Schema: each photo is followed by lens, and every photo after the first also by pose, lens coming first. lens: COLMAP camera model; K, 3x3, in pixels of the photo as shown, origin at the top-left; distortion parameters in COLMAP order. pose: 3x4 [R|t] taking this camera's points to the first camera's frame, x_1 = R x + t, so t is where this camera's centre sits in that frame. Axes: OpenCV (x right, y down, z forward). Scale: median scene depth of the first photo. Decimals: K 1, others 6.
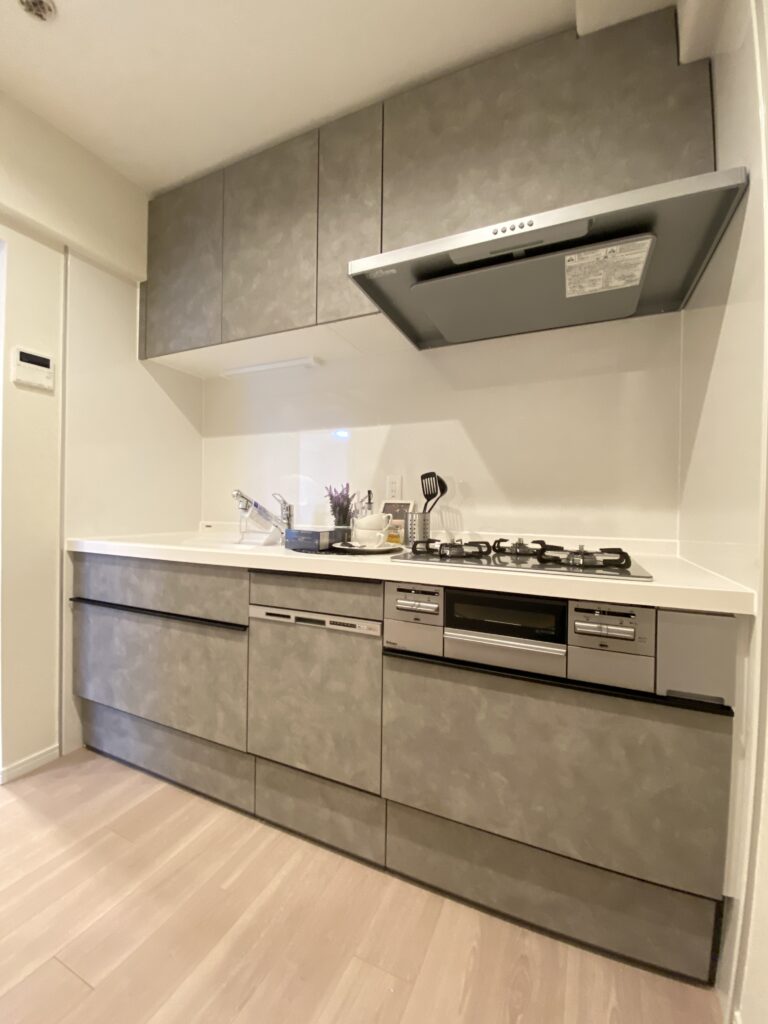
lens RADIAL K [[413.7, 0, 385.6], [0, 413.7, 506.4], [0, 0, 1]] dist [0.031713, -0.026749]
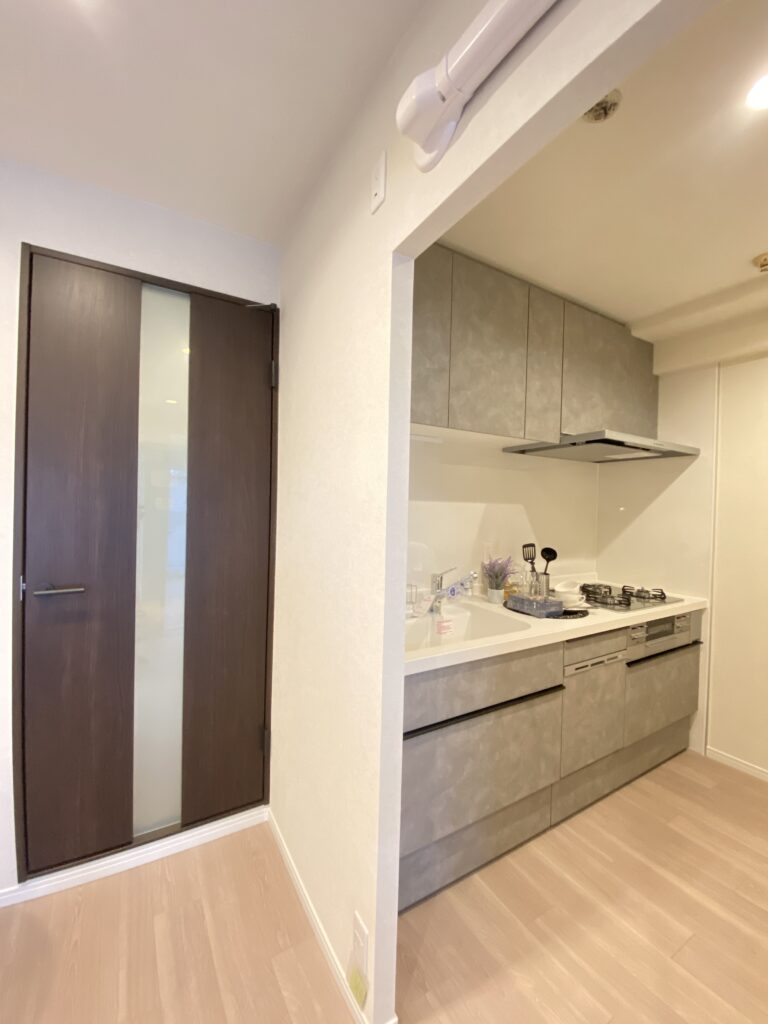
lens RADIAL K [[413.7, 0, 385.6], [0, 413.7, 506.4], [0, 0, 1]] dist [0.031713, -0.026749]
pose [[0.569438, -0.002253, 0.822031, -1.733913], [-0.016125, 0.999773, 0.013910, -0.281597], [-0.821876, -0.021176, 0.569273, 0.725277]]
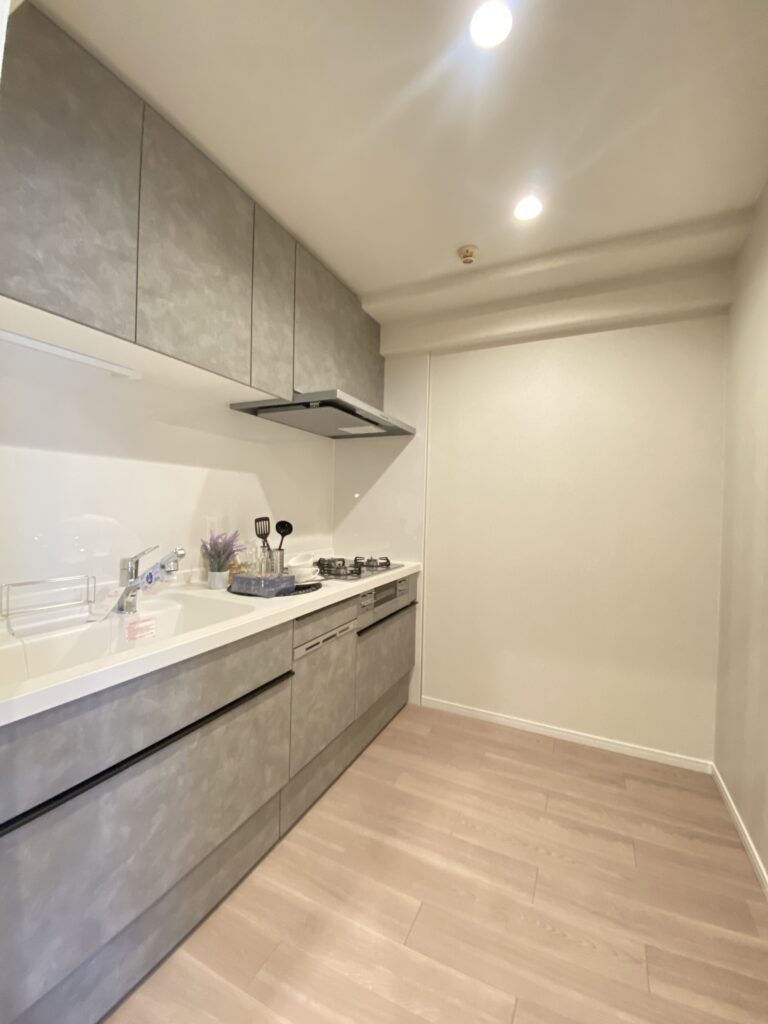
lens RADIAL K [[413.7, 0, 385.6], [0, 413.7, 506.4], [0, 0, 1]] dist [0.031713, -0.026749]
pose [[0.023367, -0.013473, 0.999636, -1.453148], [-0.019400, 0.999715, 0.013928, -0.175769], [-0.999539, -0.019719, 0.023099, 0.731252]]
